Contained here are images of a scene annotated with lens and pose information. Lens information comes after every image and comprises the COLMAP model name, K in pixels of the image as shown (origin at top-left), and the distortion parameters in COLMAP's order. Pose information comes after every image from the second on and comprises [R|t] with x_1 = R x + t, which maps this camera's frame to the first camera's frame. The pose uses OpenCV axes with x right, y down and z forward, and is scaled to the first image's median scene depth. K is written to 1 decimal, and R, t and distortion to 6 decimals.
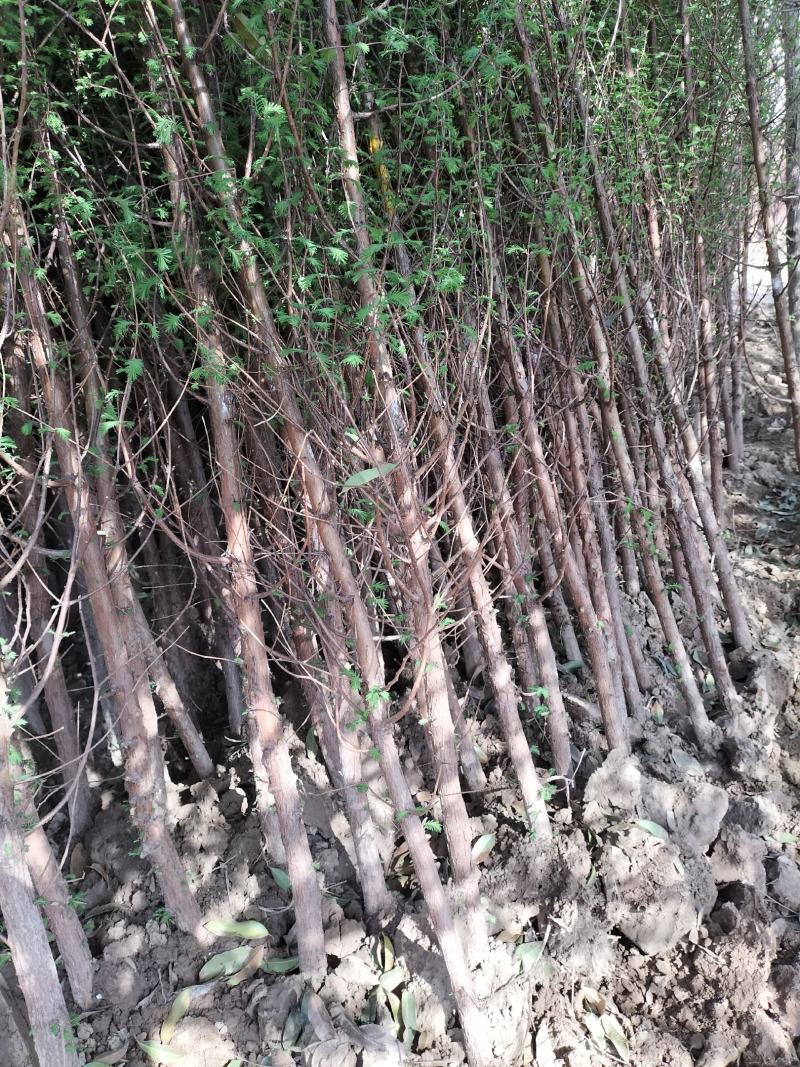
lens RADIAL K [[828.8, 0, 403.9], [0, 828.8, 533.5], [0, 0, 1]] dist [0.020684, -0.023592]
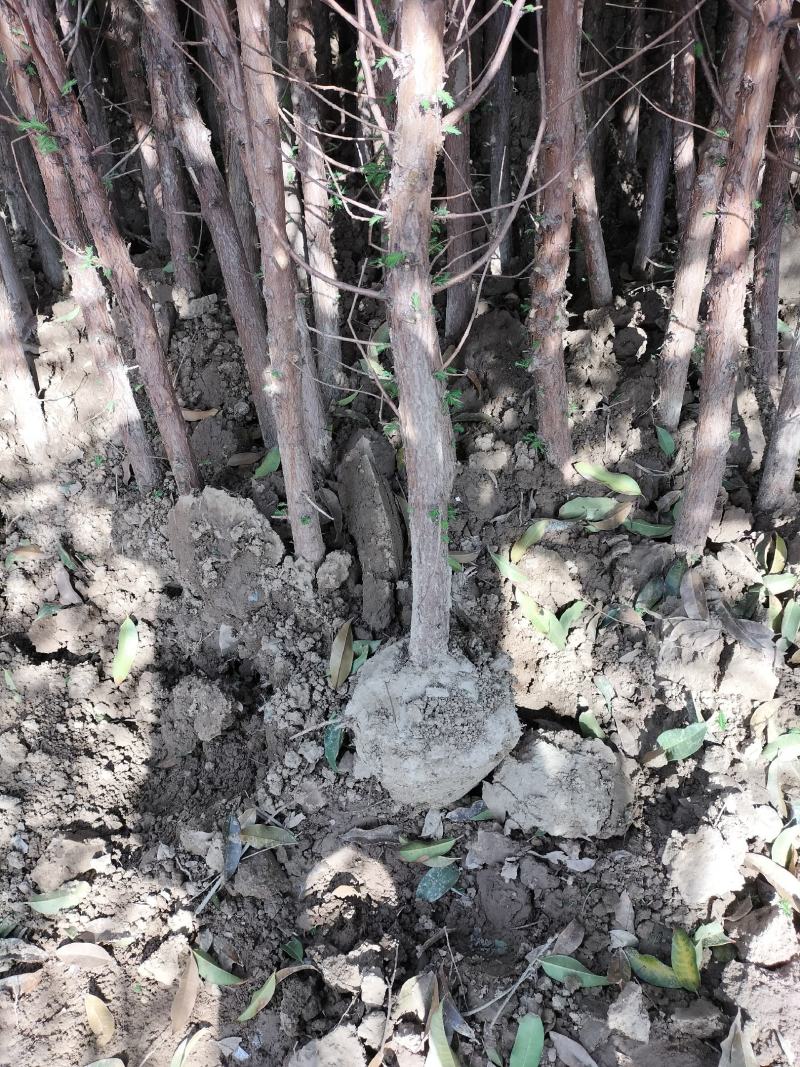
lens RADIAL K [[828.8, 0, 399.9], [0, 828.8, 535.1], [0, 0, 1]] dist [0.020684, -0.023592]
pose [[0.904921, 0.307567, -0.294143, -0.125037], [-0.129737, 0.857628, 0.497636, 0.119874], [0.405322, -0.412160, 0.815989, 0.170559]]
